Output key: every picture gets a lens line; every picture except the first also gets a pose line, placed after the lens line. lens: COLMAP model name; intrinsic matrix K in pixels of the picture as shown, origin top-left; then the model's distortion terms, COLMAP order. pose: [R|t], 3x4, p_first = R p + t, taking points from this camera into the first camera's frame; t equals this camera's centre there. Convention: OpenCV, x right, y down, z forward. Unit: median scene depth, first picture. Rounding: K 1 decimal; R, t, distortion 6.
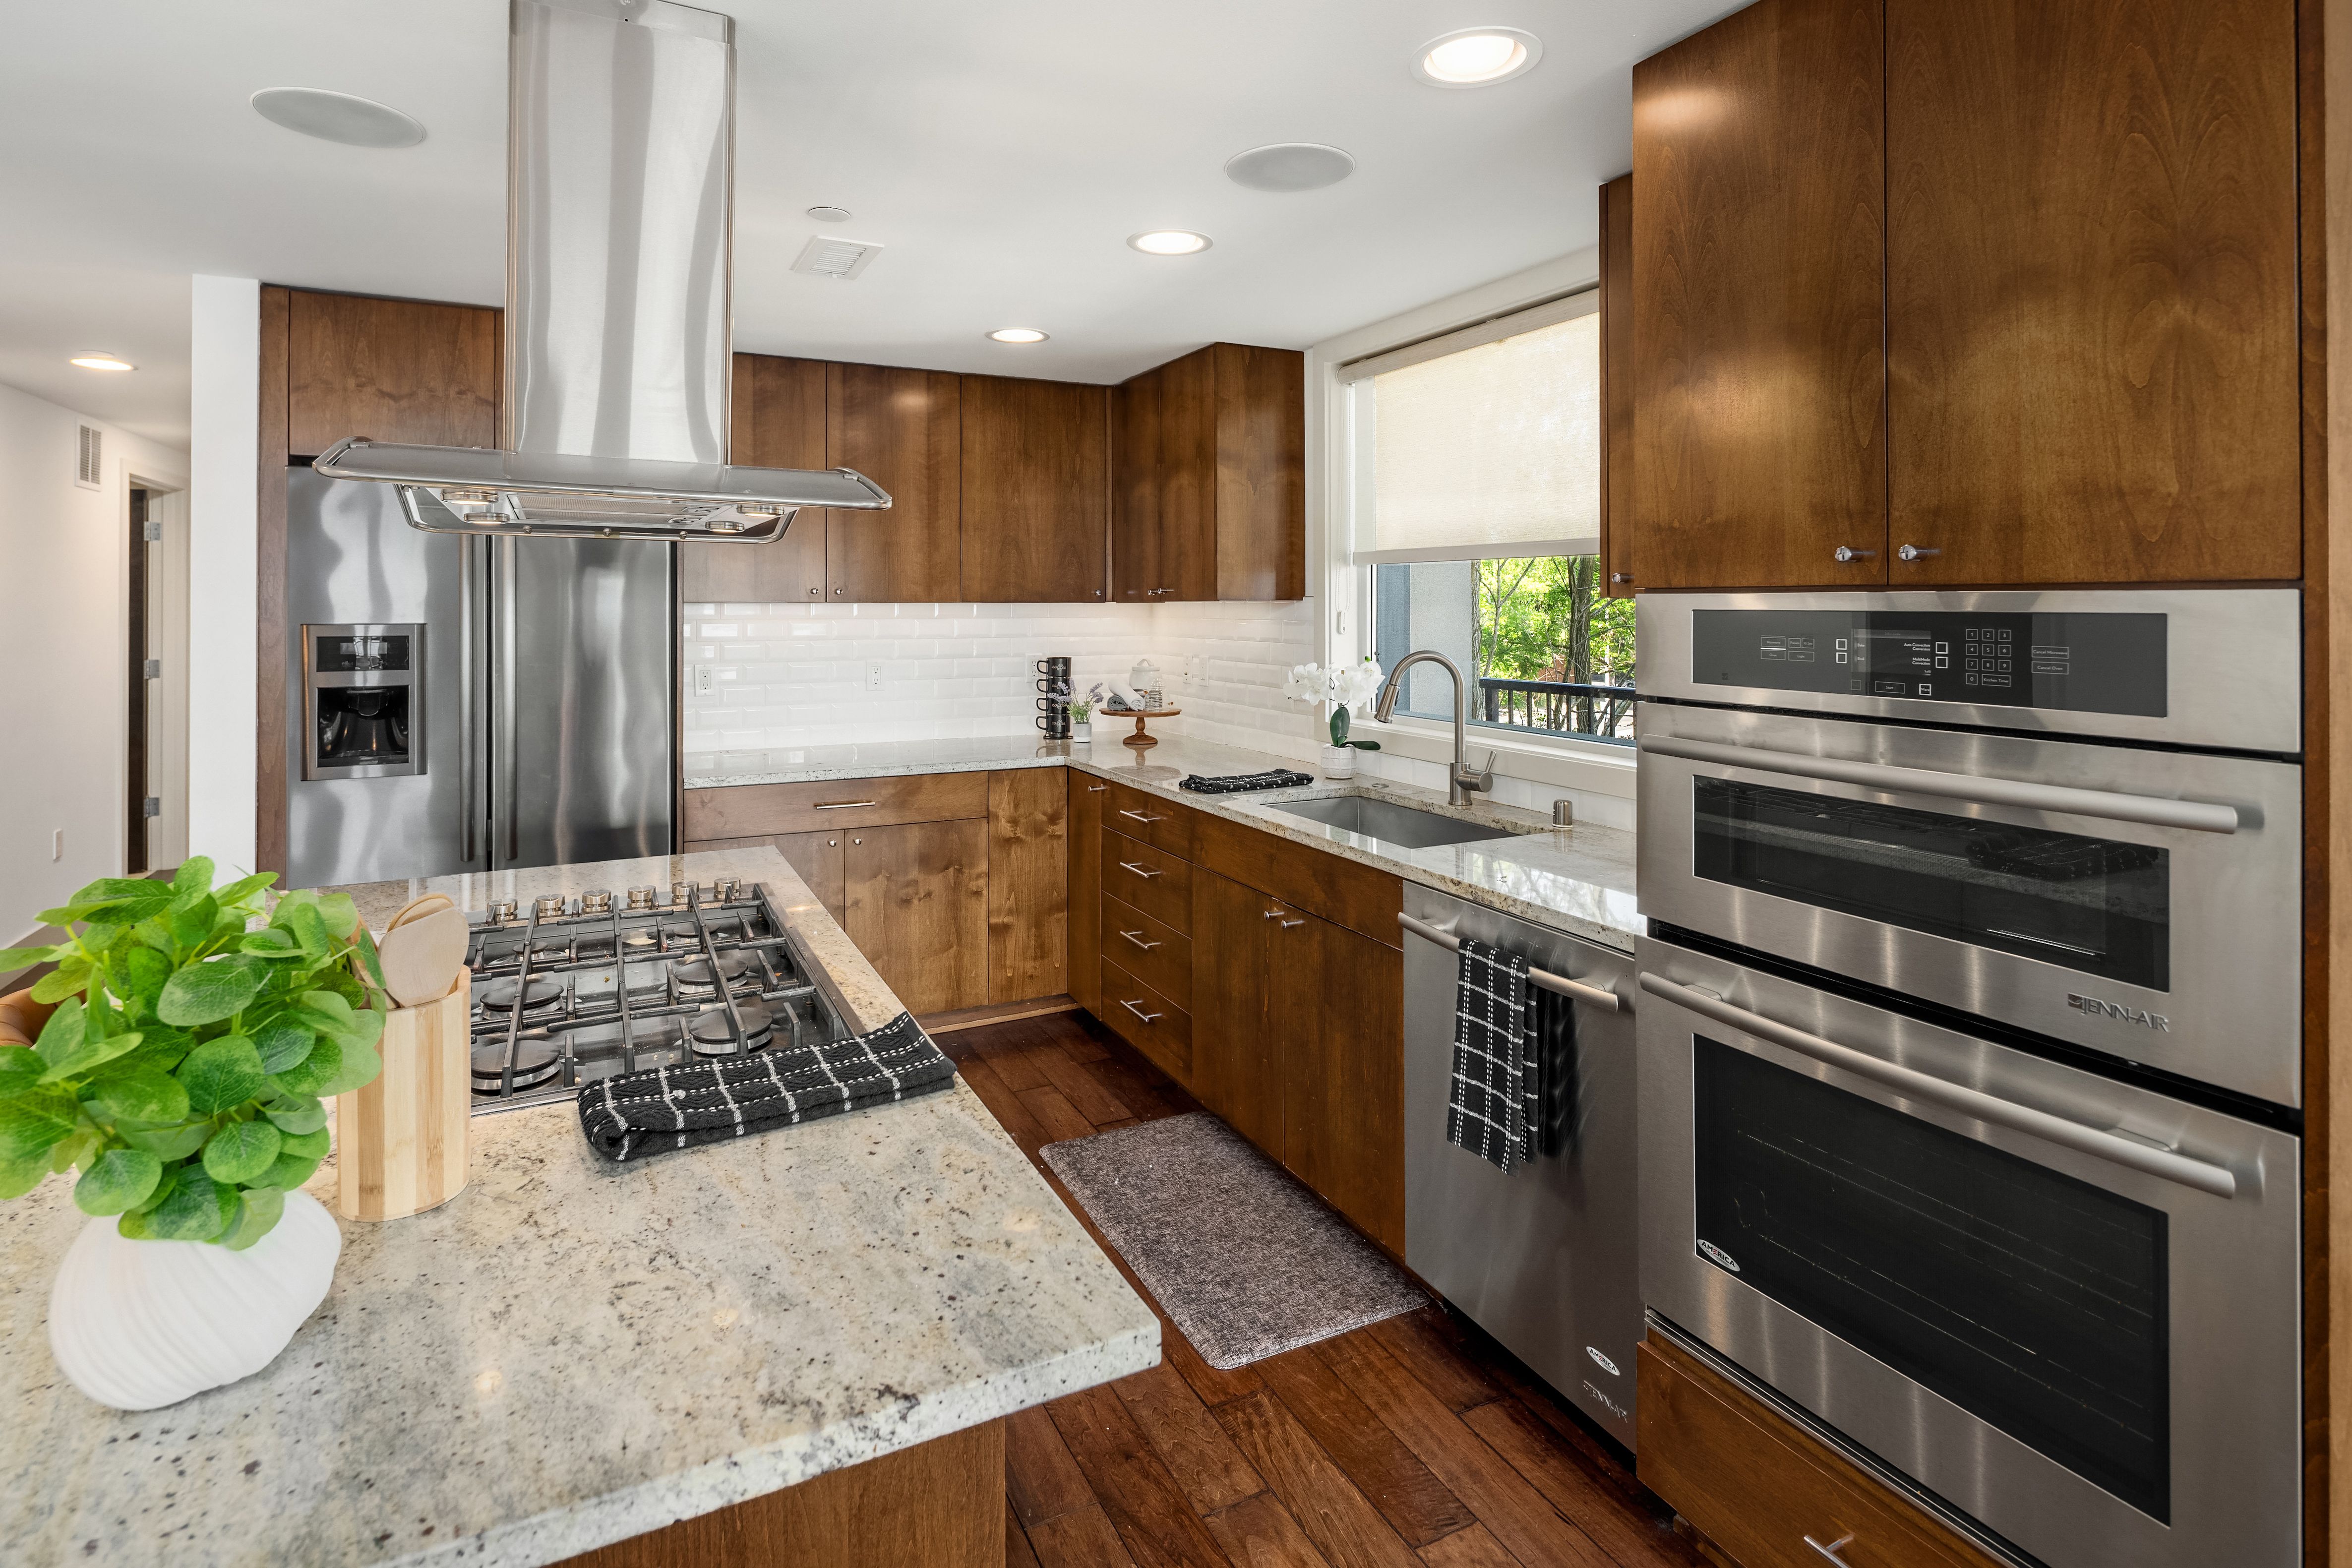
lens RADIAL K [[1142.6, 0, 1133.5], [0, 1142.6, 596.7], [0, 0, 1]] dist [-0.000299, -0.000847]
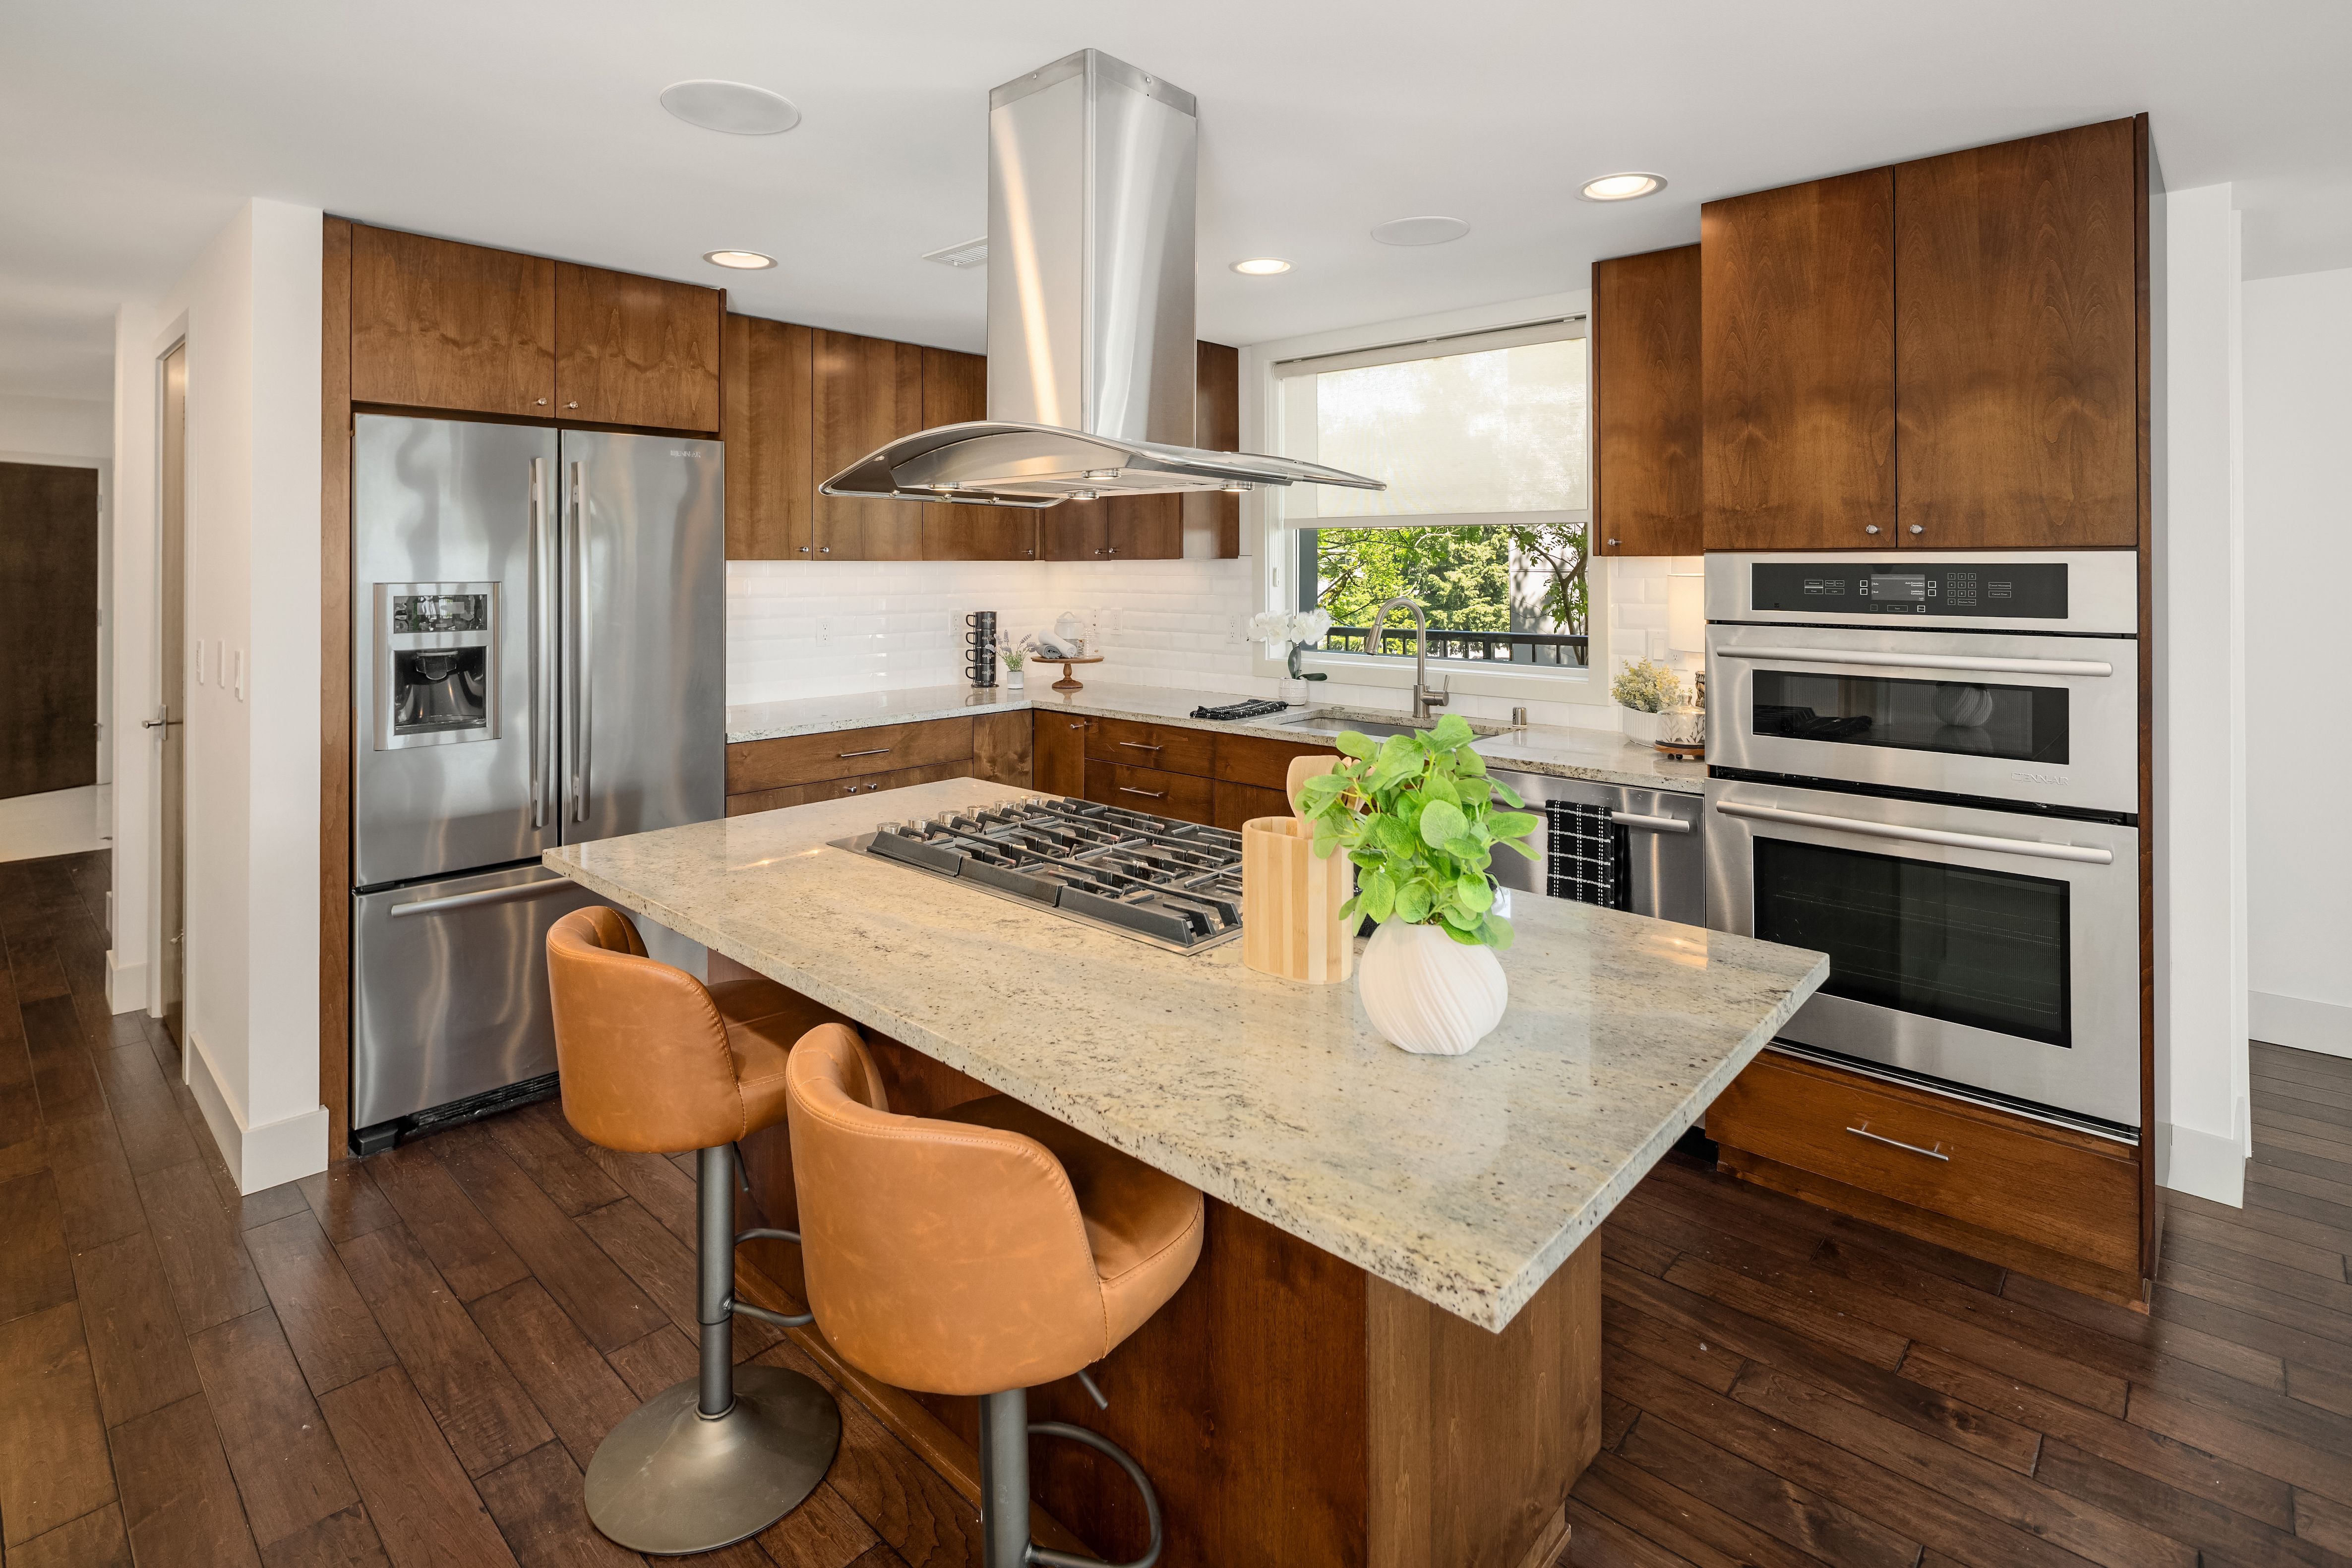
lens RADIAL K [[1141.5, 0, 1138.4], [0, 1141.5, 555.1], [0, 0, 1]] dist [0.001826, 0.000217]
pose [[0.937245, 0.001640, 0.348667, -0.749397], [-0.001159, 0.999998, -0.001589, 0.003393], [-0.348669, 0.001086, 0.937245, -0.148127]]
